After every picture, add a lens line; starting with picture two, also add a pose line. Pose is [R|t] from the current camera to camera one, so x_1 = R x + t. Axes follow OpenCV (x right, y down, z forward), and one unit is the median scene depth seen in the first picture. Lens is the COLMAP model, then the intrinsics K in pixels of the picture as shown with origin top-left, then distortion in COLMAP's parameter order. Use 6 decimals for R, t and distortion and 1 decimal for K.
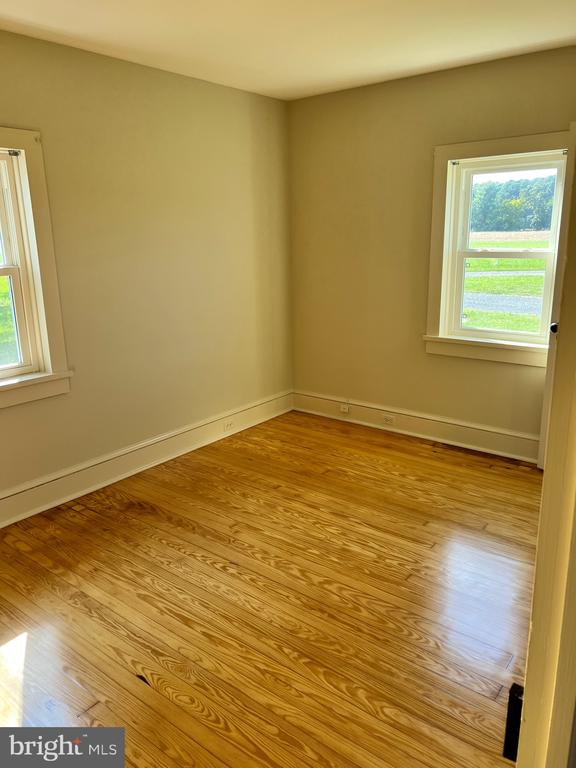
lens RADIAL K [[574.9, 0, 286.8], [0, 574.9, 384.8], [0, 0, 1]] dist [0.039451, -0.050048]
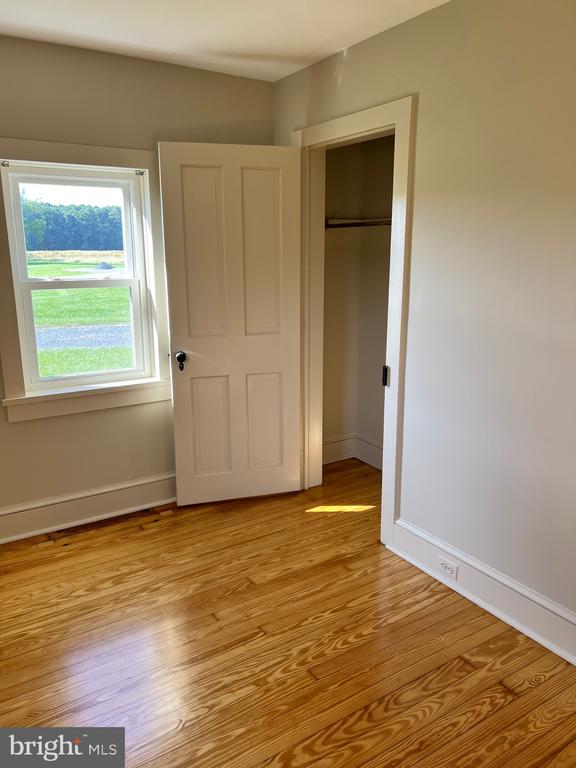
lens RADIAL K [[574.9, 0, 282.1], [0, 574.9, 382.6], [0, 0, 1]] dist [0.039451, -0.050048]
pose [[0.333945, -0.194360, 0.922337, -0.331156], [0.241140, 0.963564, 0.115739, -0.116919], [-0.911226, 0.183761, 0.368646, 0.464665]]
